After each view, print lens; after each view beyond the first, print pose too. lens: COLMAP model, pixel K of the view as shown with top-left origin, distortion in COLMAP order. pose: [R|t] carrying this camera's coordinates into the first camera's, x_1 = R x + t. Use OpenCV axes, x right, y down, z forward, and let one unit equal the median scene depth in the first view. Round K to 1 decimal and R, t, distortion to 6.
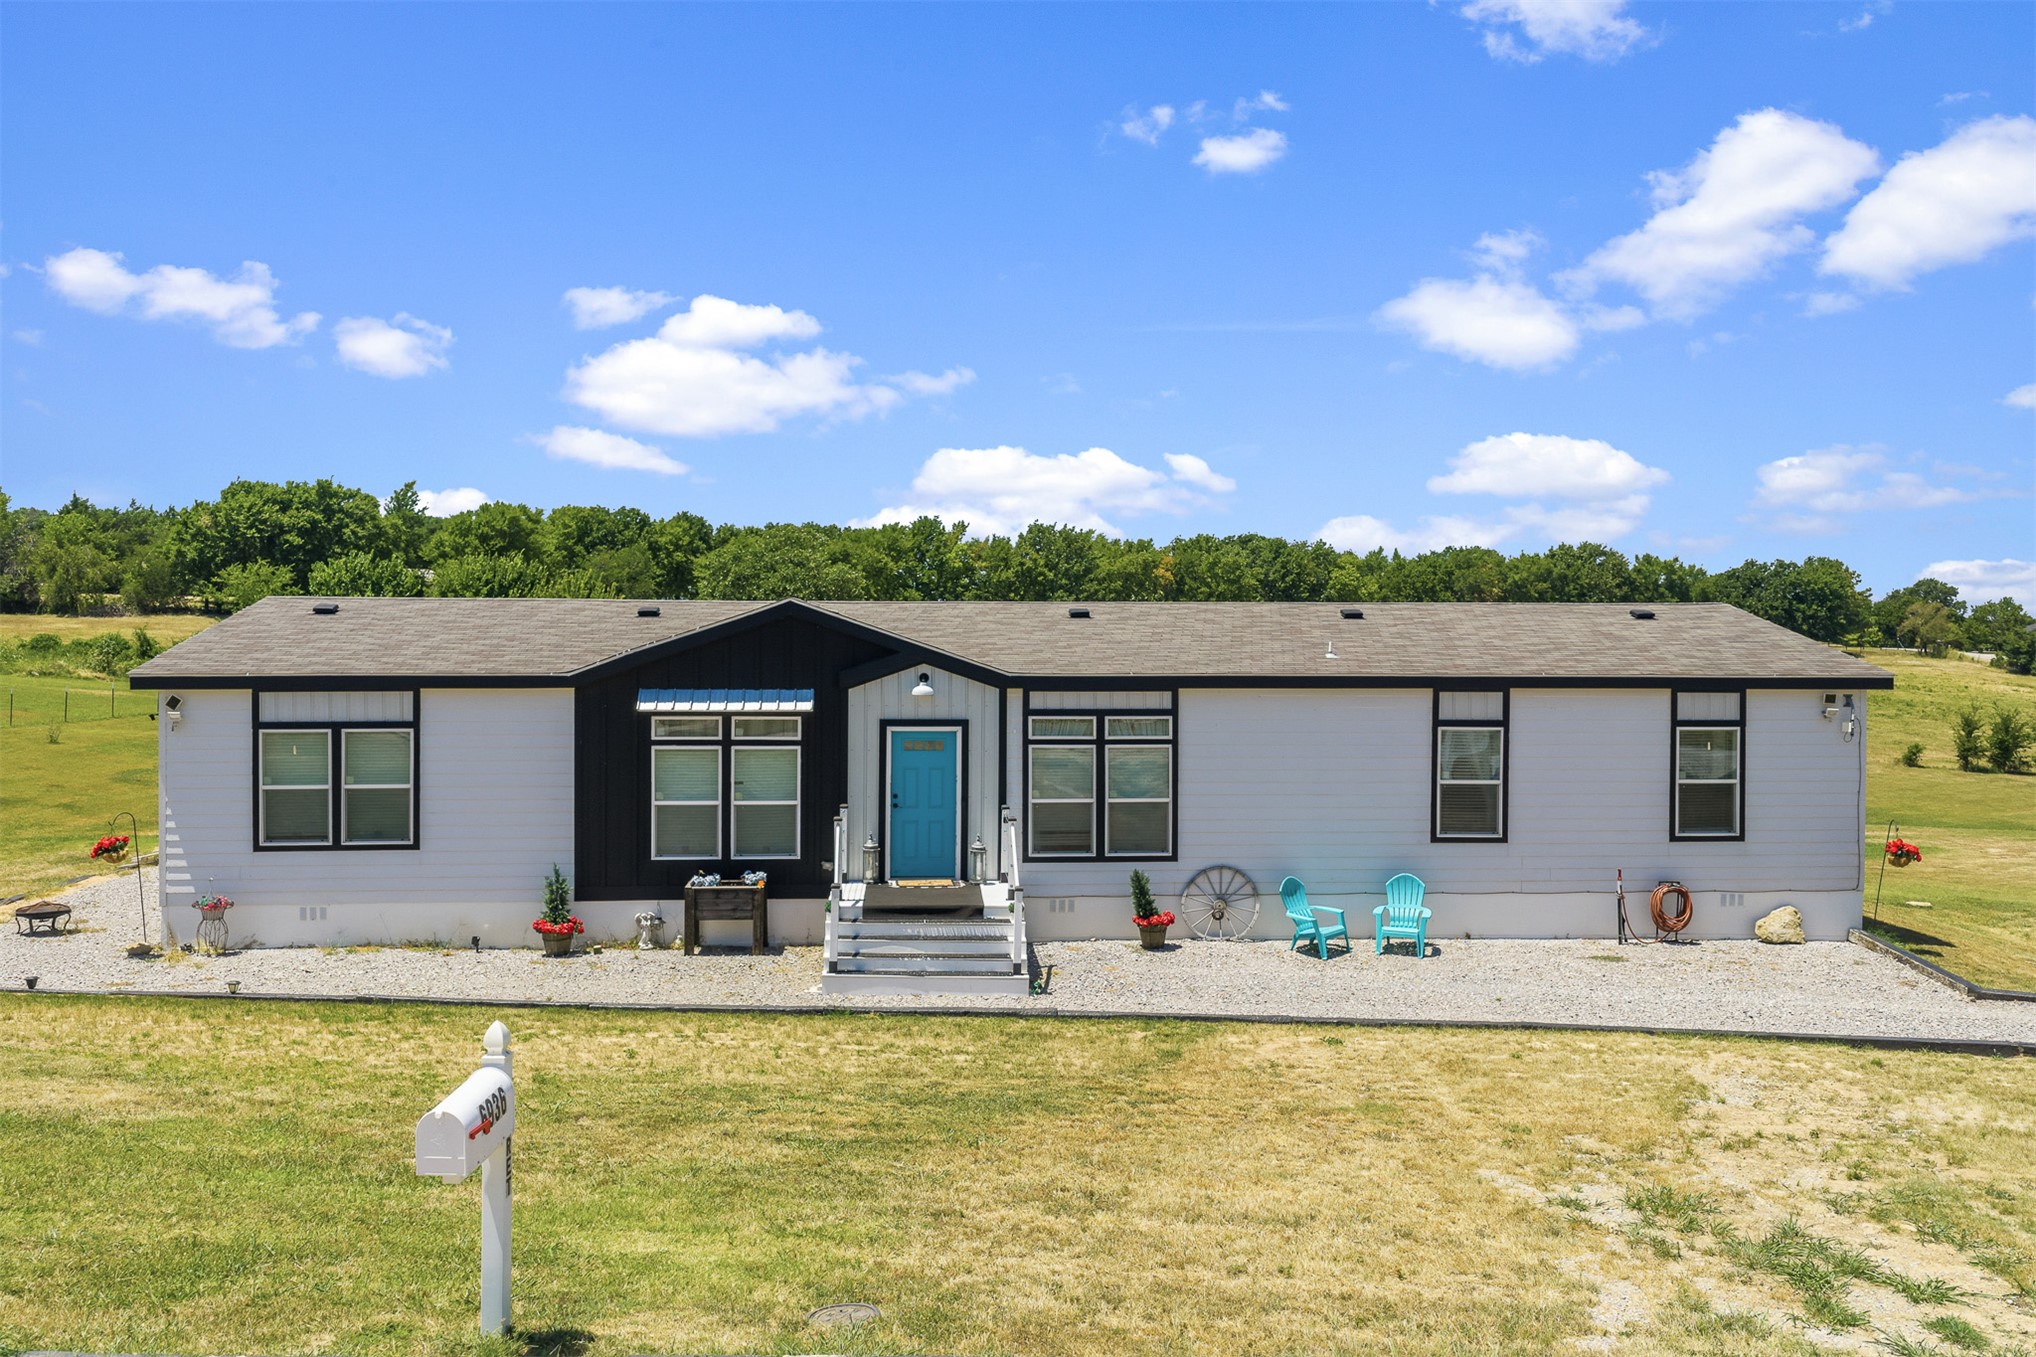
lens RADIAL K [[1687.3, 0, 1026.3], [0, 1687.3, 671.9], [0, 0, 1]] dist [0.011765, -0.019917]
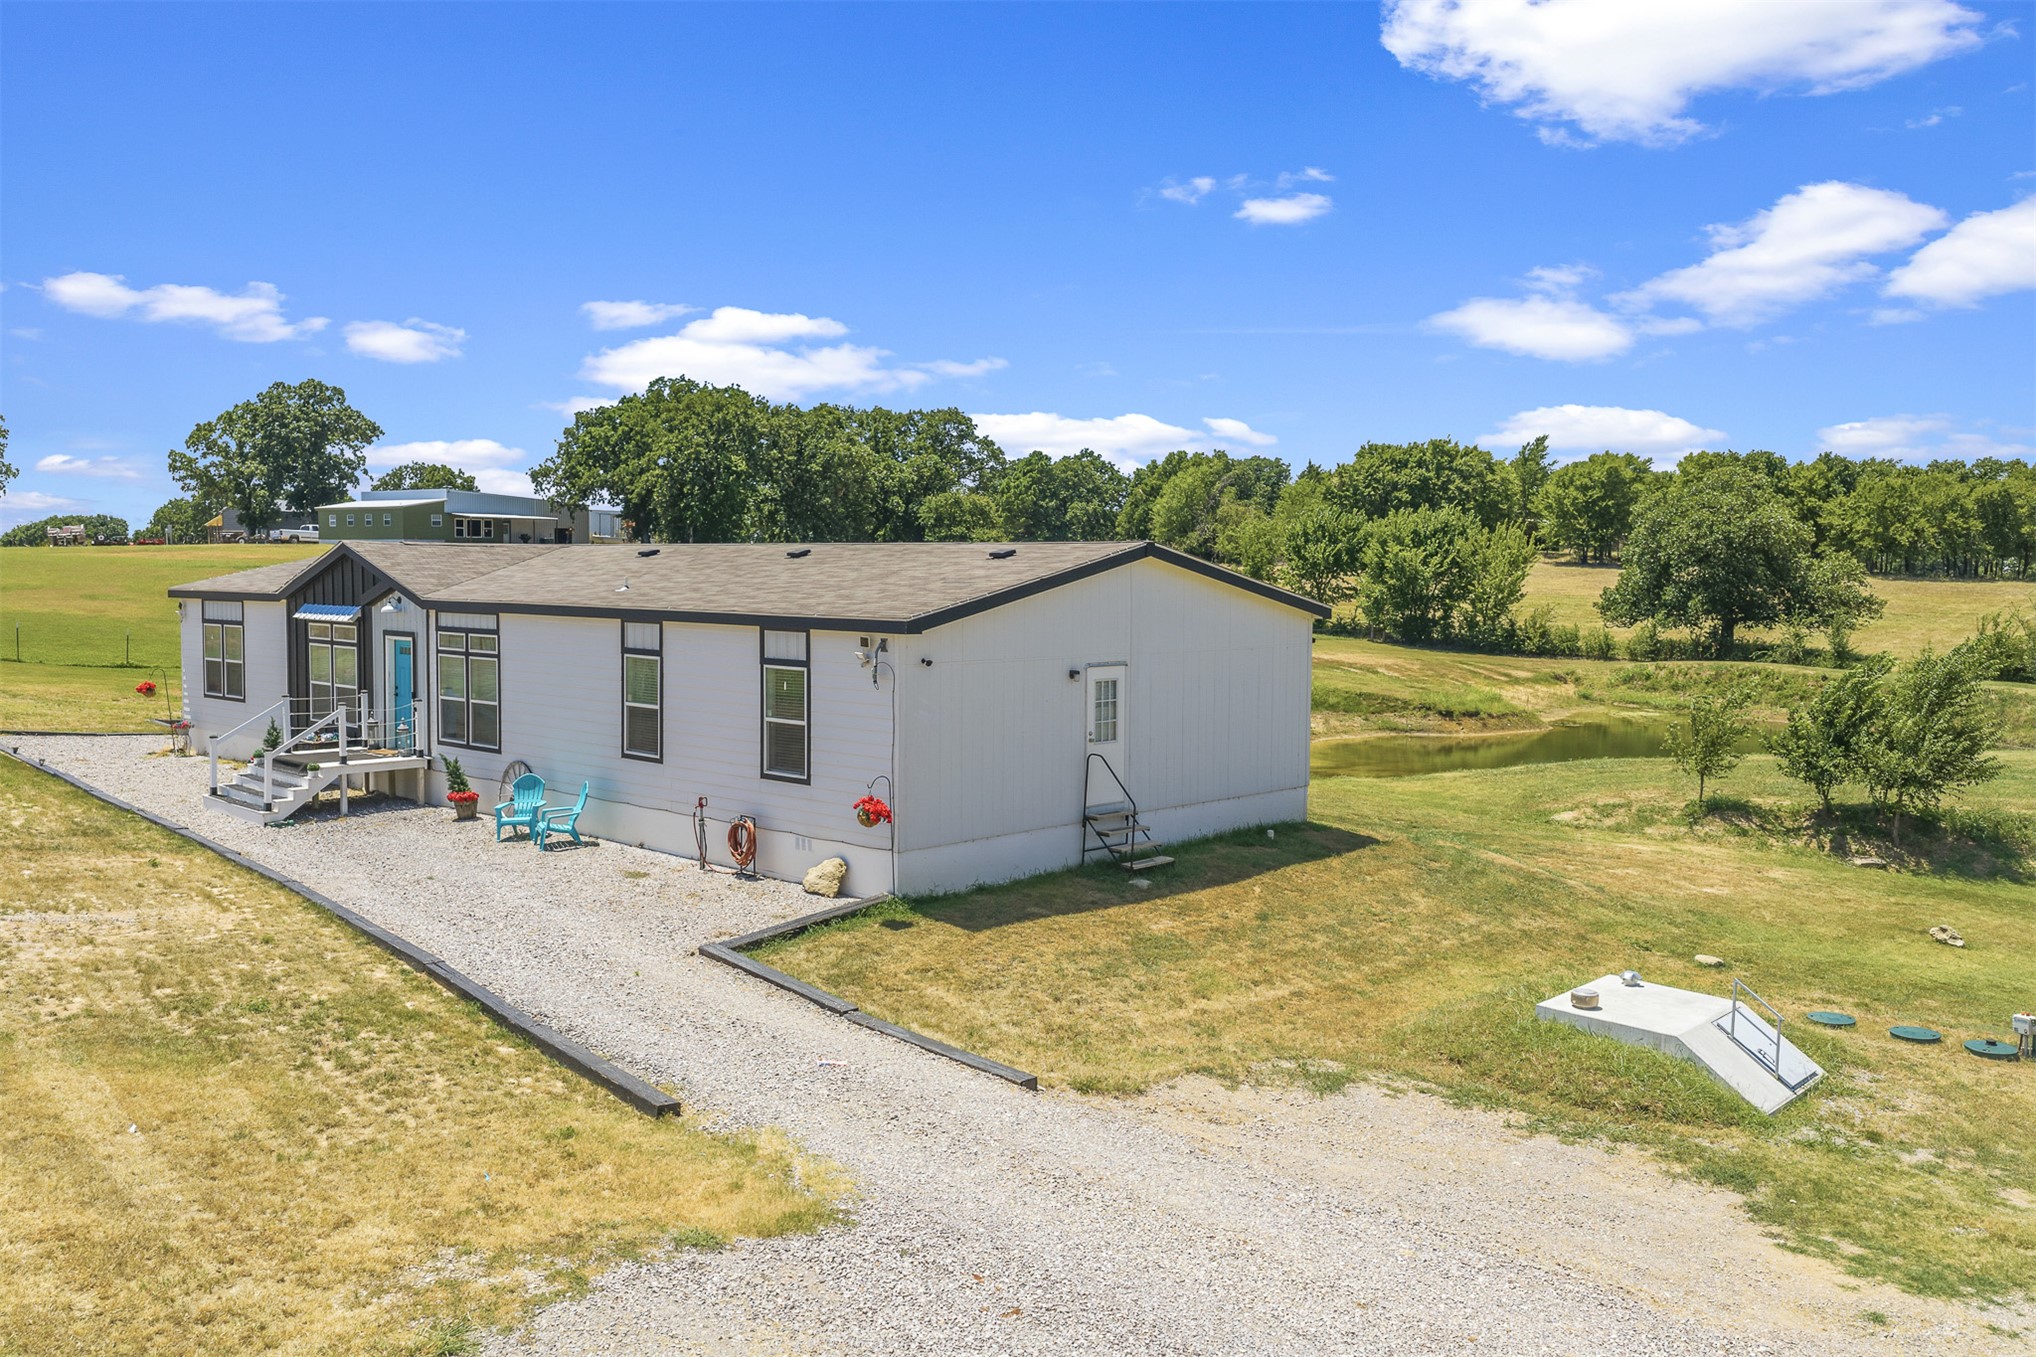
lens RADIAL K [[1687.3, 0, 1026.3], [0, 1687.3, 671.9], [0, 0, 1]] dist [0.011765, -0.019917]
pose [[0.682142, 0.049257, -0.729559, 1.261391], [-0.028814, 0.998764, 0.040491, -0.008142], [0.730652, -0.006599, 0.682718, 0.446113]]
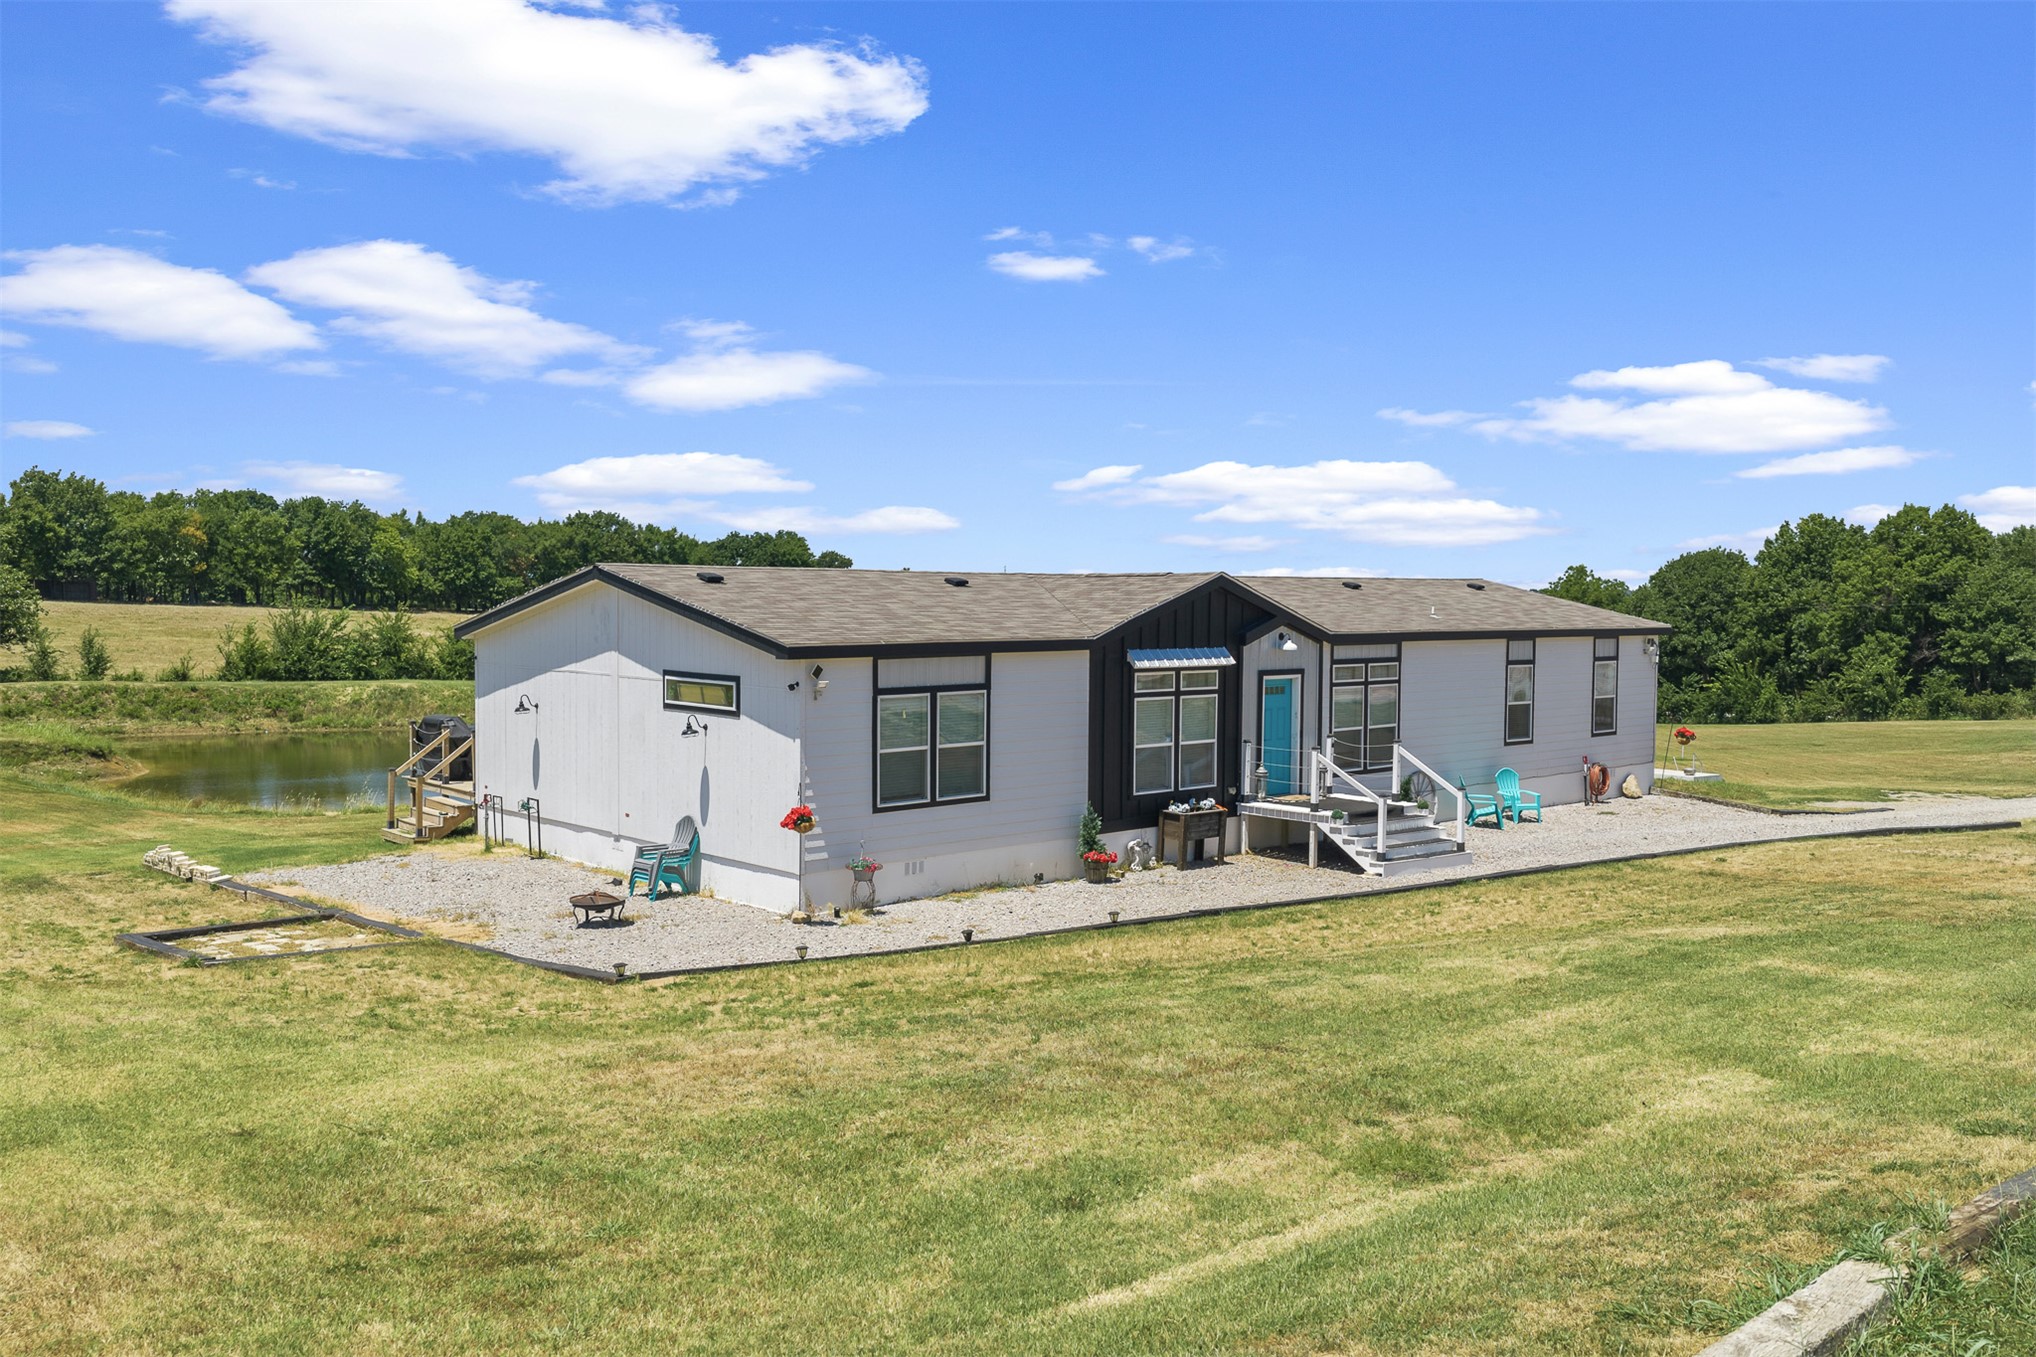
lens RADIAL K [[1687.3, 0, 1026.3], [0, 1687.3, 671.9], [0, 0, 1]] dist [0.011765, -0.019917]
pose [[0.784546, -0.028241, 0.619428, -0.992665], [0.015235, 0.999539, 0.026274, -0.006070], [-0.619884, -0.011176, 0.784614, 0.127378]]
